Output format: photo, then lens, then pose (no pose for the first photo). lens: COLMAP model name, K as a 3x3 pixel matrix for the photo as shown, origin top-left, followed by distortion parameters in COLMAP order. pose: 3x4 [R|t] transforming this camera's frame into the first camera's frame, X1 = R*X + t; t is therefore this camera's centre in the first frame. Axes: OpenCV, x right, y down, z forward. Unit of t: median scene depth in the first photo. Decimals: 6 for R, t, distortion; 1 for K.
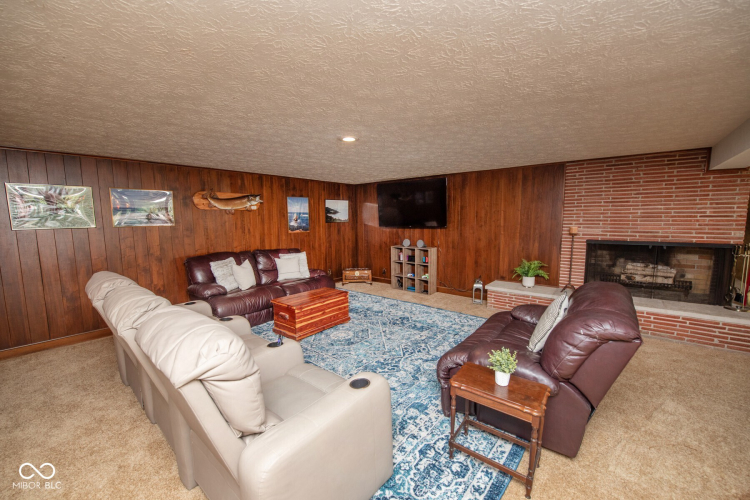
lens RADIAL K [[298.2, 0, 372.6], [0, 298.2, 253.6], [0, 0, 1]] dist [-0.003278, -0.000135]
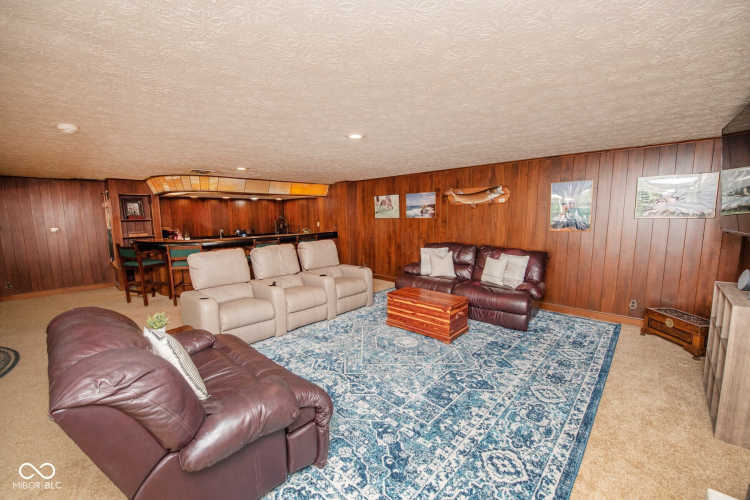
lens RADIAL K [[298.2, 0, 372.4], [0, 298.2, 247.5], [0, 0, 1]] dist [-0.003278, -0.000135]
pose [[-0.049686, 0.124648, -0.990956, 0.736818], [-0.100904, 0.986479, 0.129145, -0.115911], [0.993655, 0.106408, -0.036436, 0.854072]]
